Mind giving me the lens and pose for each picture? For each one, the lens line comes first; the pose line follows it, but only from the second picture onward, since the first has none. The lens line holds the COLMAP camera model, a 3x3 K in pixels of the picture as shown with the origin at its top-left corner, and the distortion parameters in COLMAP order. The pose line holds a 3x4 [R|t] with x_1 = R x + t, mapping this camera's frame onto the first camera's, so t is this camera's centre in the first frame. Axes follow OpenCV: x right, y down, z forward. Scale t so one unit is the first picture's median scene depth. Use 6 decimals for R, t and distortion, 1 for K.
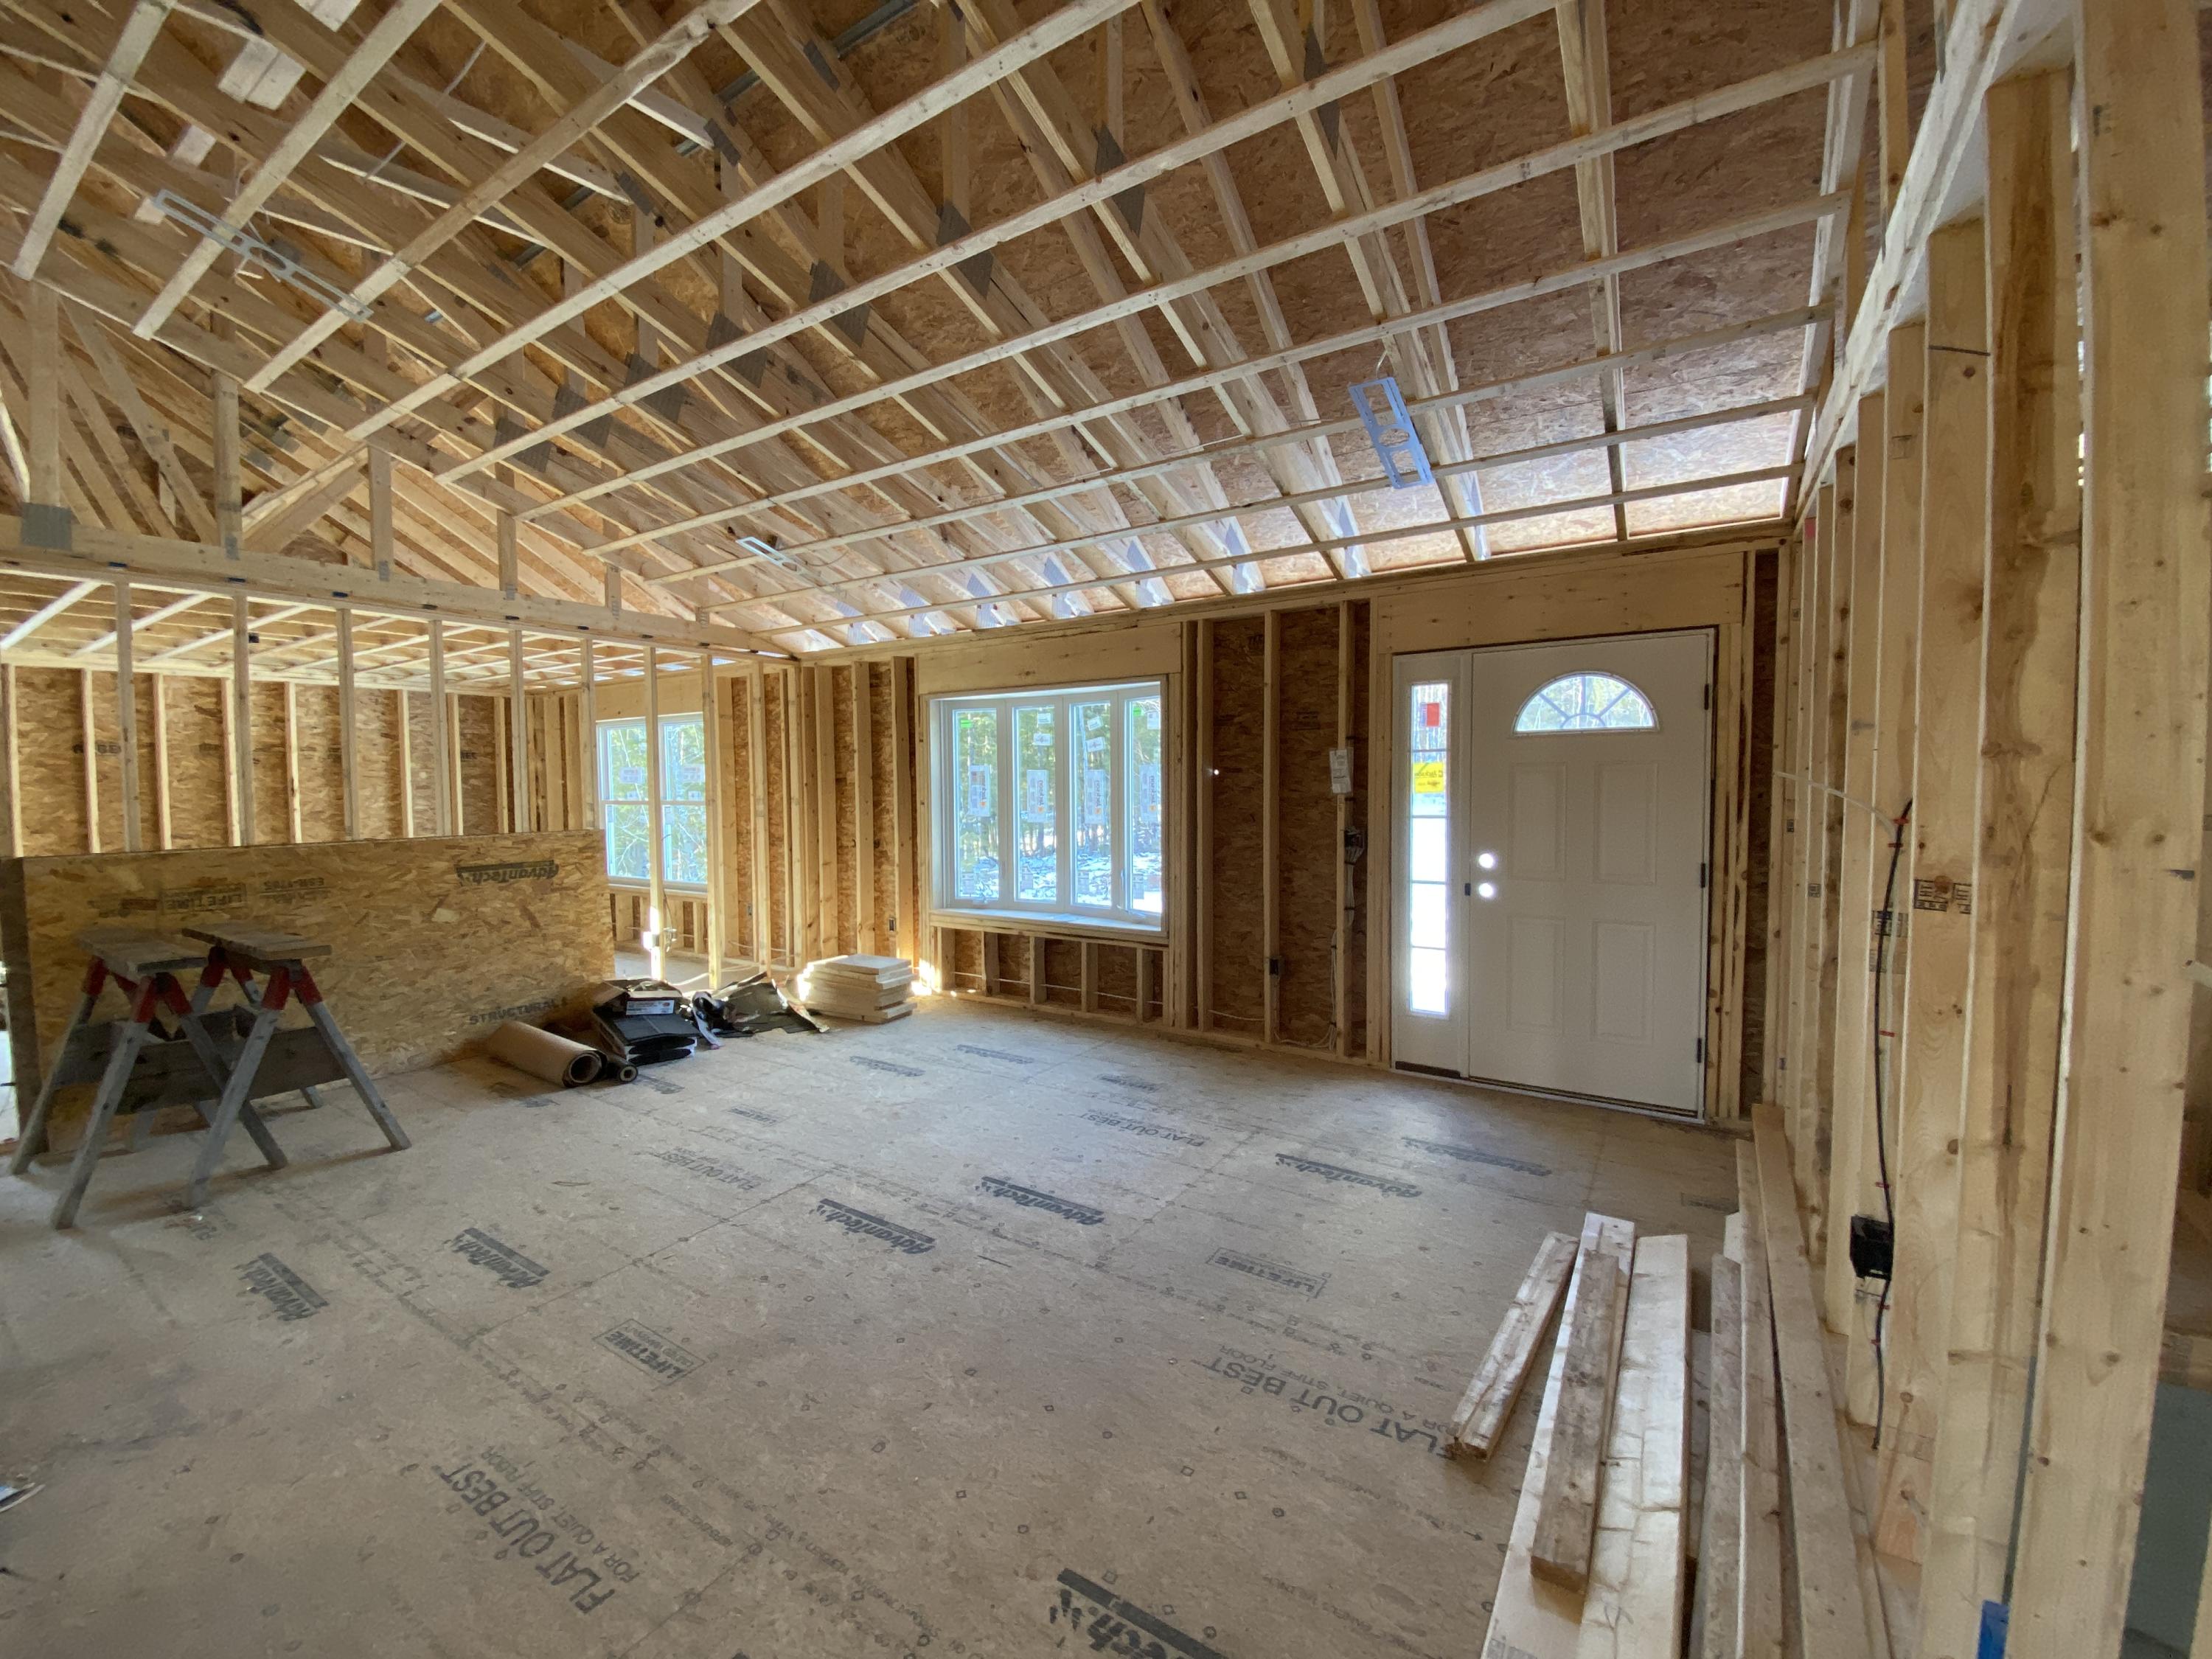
lens RADIAL K [[889.3, 0, 1105.7], [0, 889.3, 834.3], [0, 0, 1]] dist [-0.010048, -0.007164]
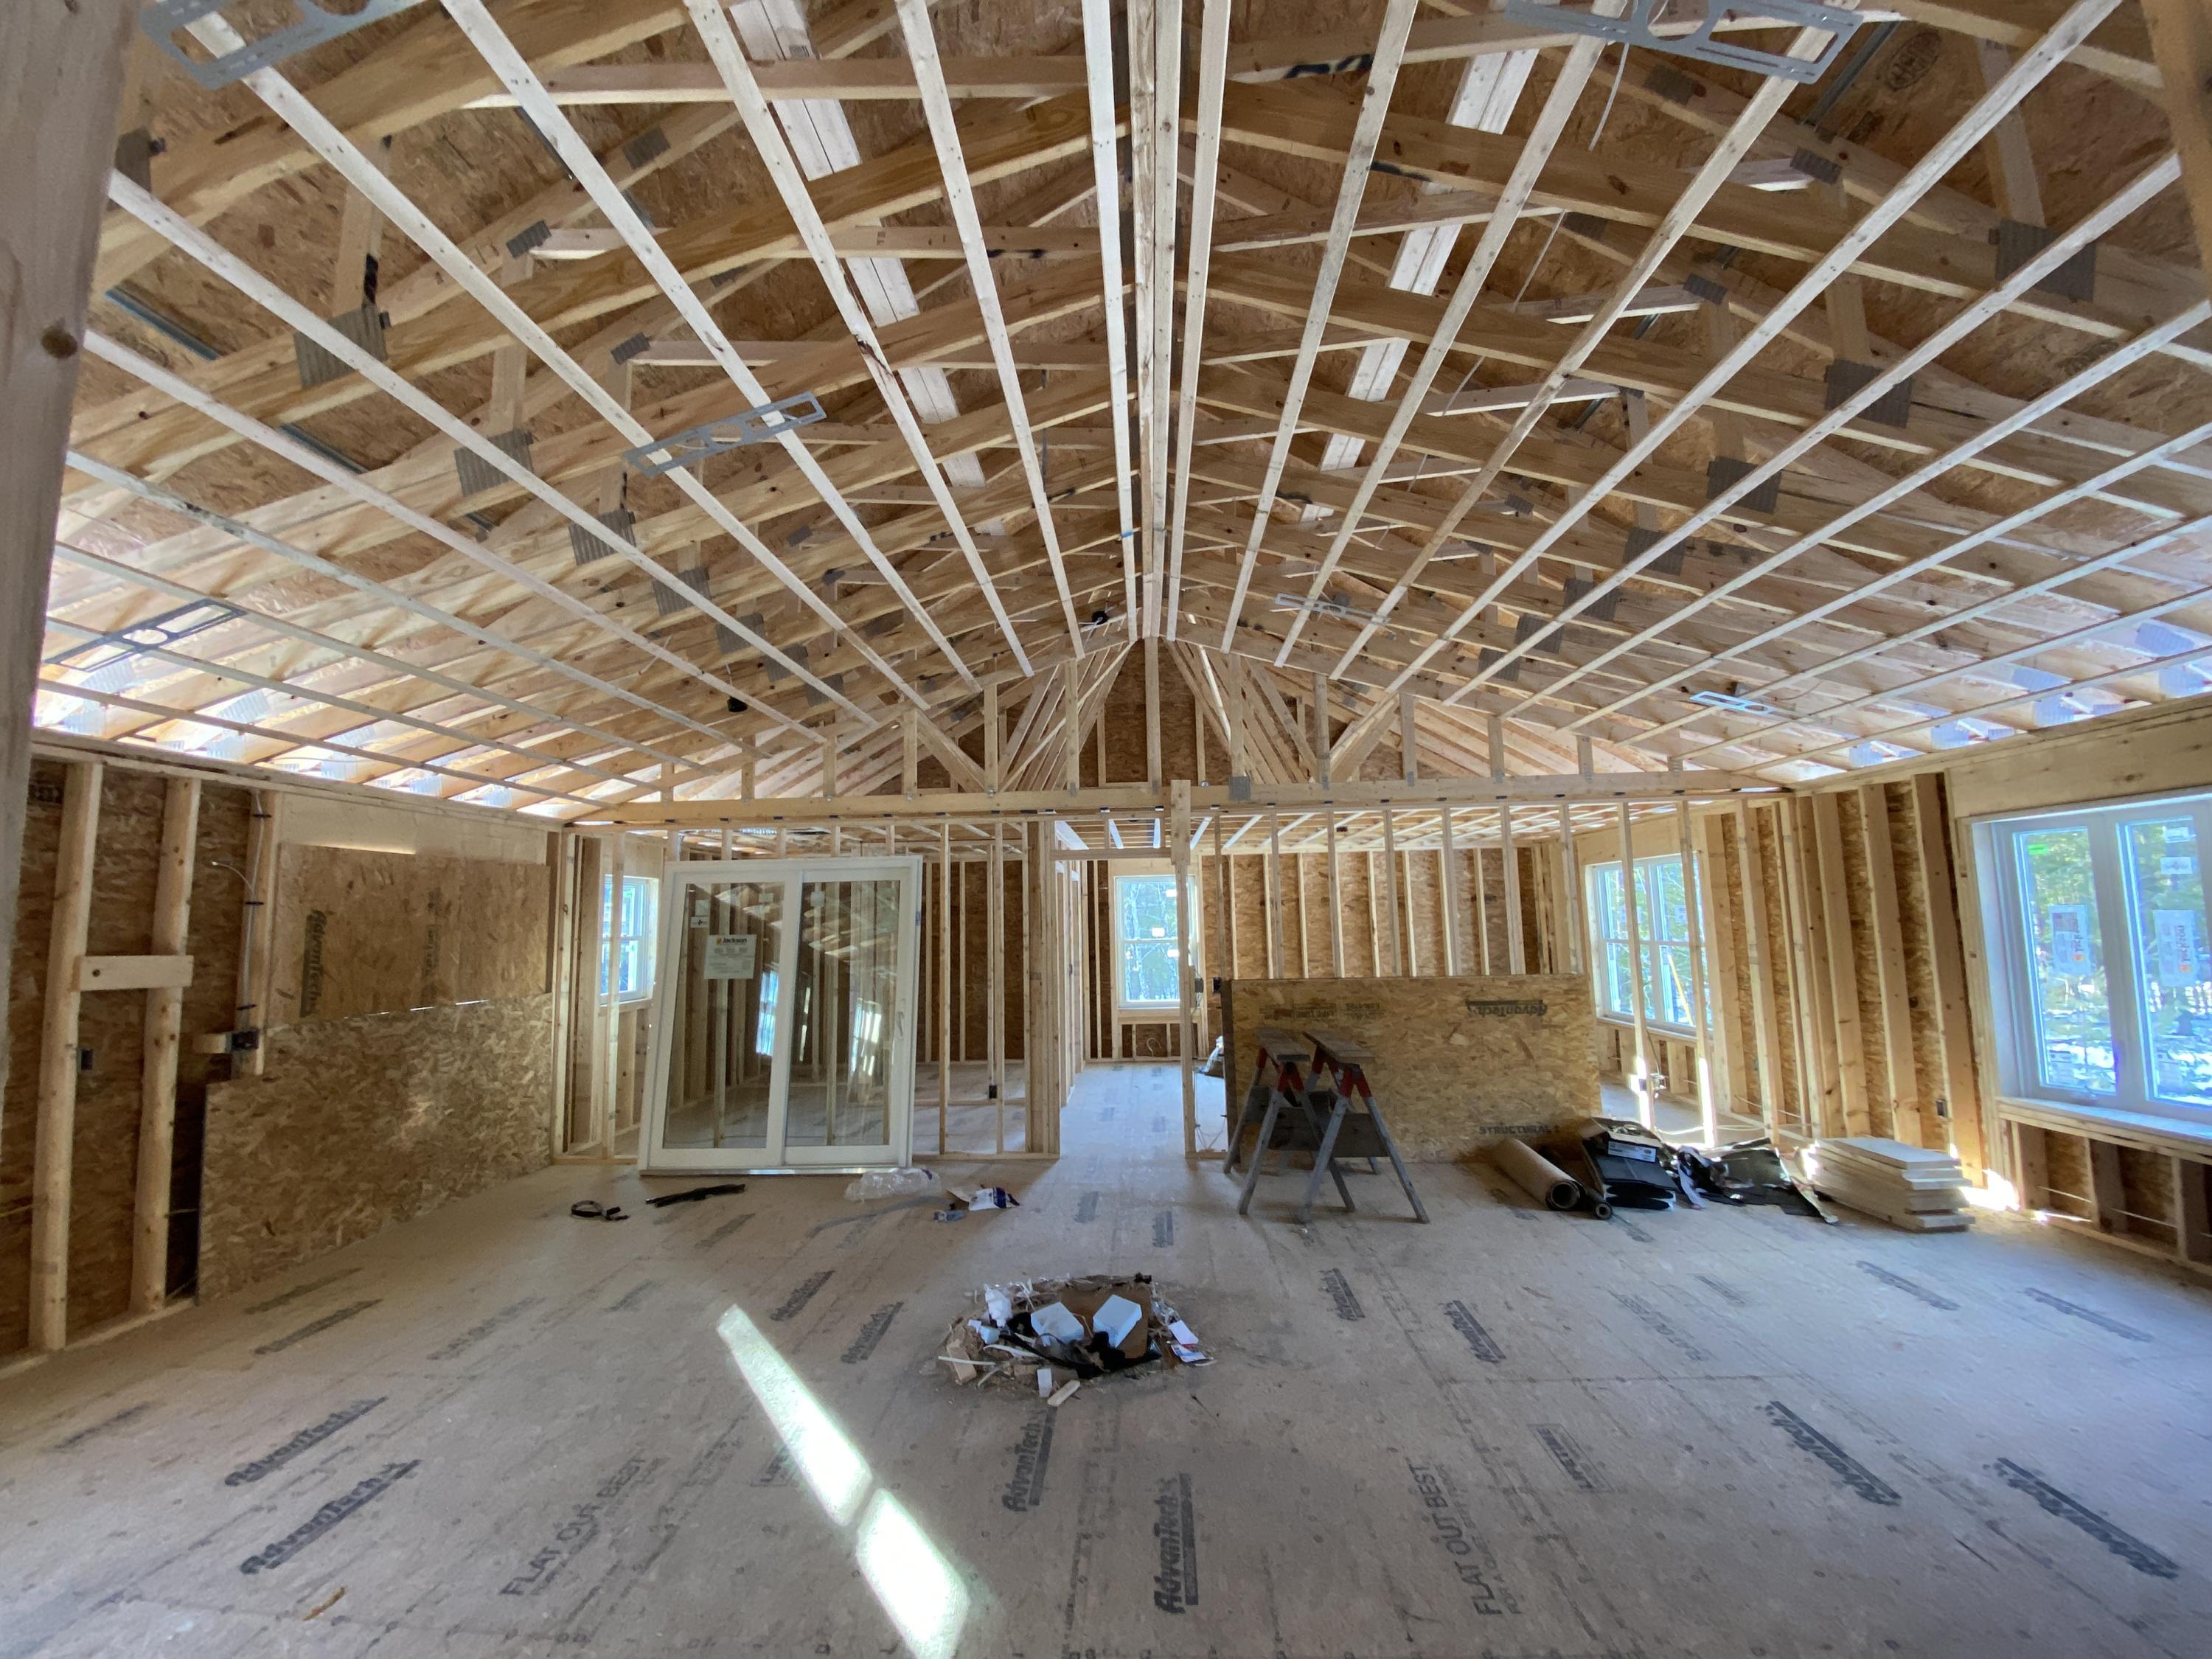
lens RADIAL K [[889.3, 0, 1096.6], [0, 889.3, 813.6], [0, 0, 1]] dist [-0.010048, -0.007164]
pose [[0.486077, -0.106620, -0.867387, 0.123467], [-0.032663, 0.989620, -0.139949, -0.031404], [0.873305, 0.096357, 0.477549, -0.079520]]
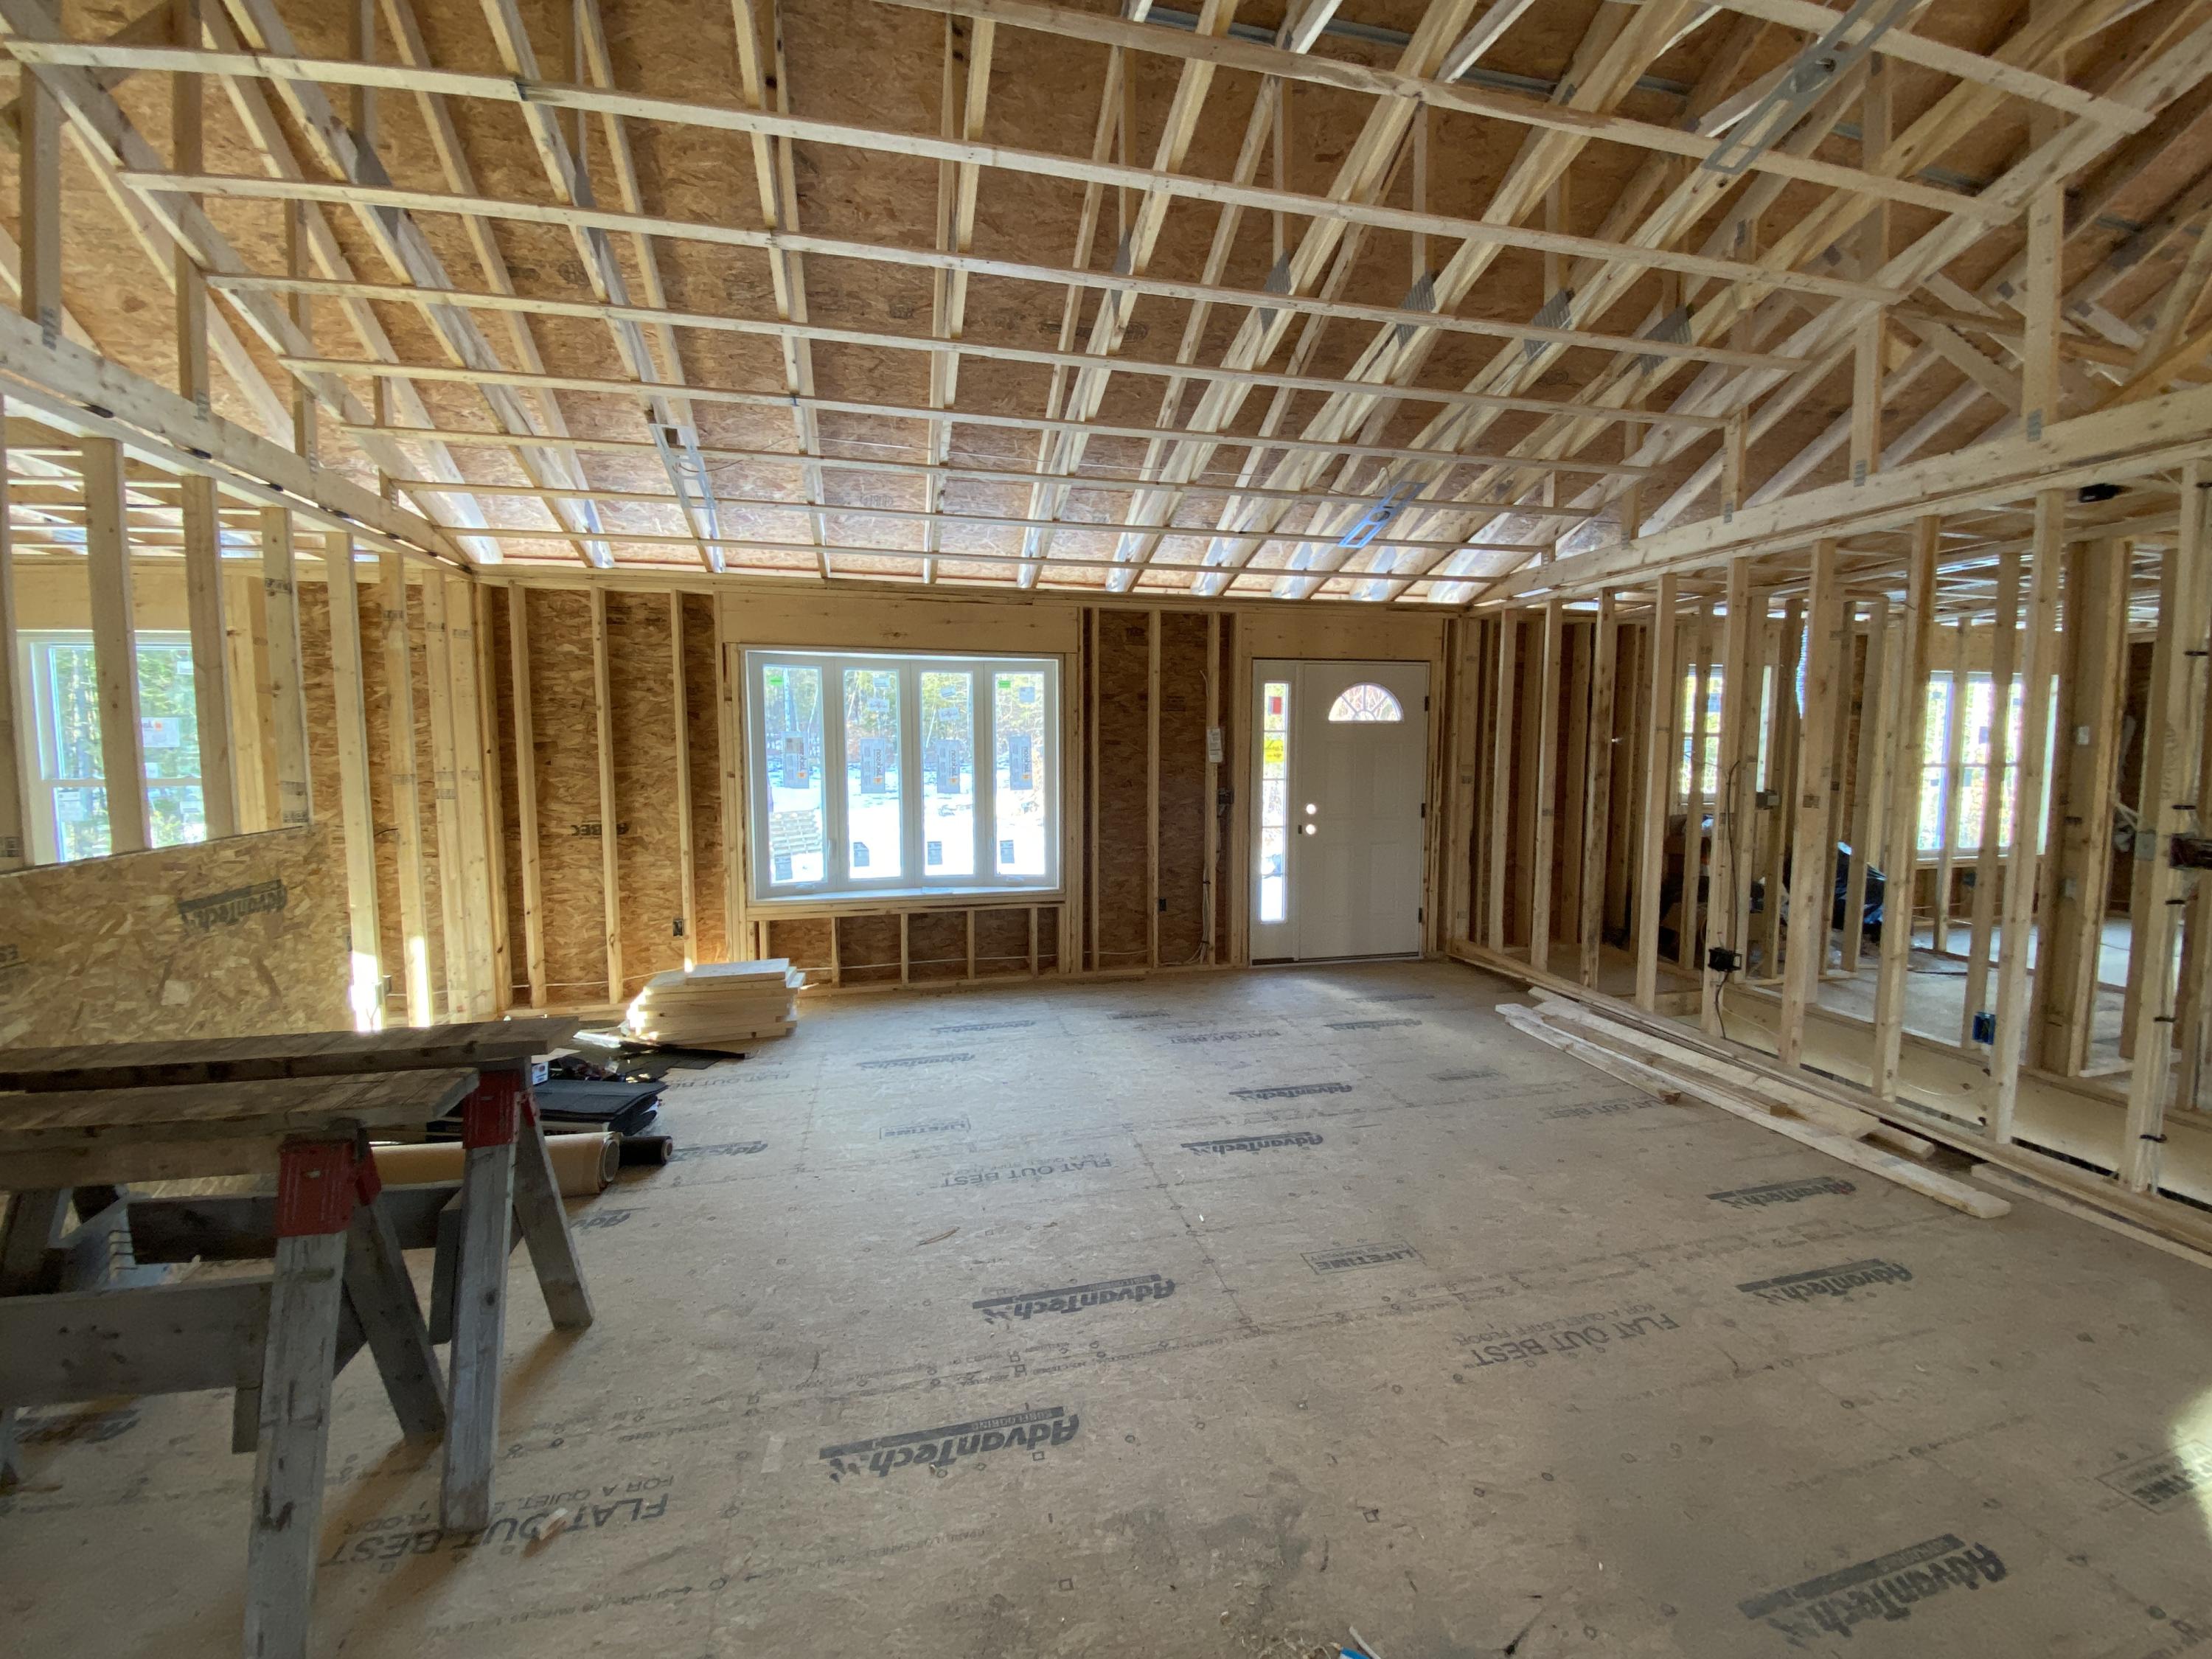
lens RADIAL K [[889.3, 0, 1091.4], [0, 889.3, 839.0], [0, 0, 1]] dist [-0.010048, -0.007164]
pose [[0.681618, -0.063327, 0.728963, -0.722978], [0.036003, 0.997944, 0.053029, -0.009026], [-0.730822, -0.009900, 0.682496, 0.225823]]
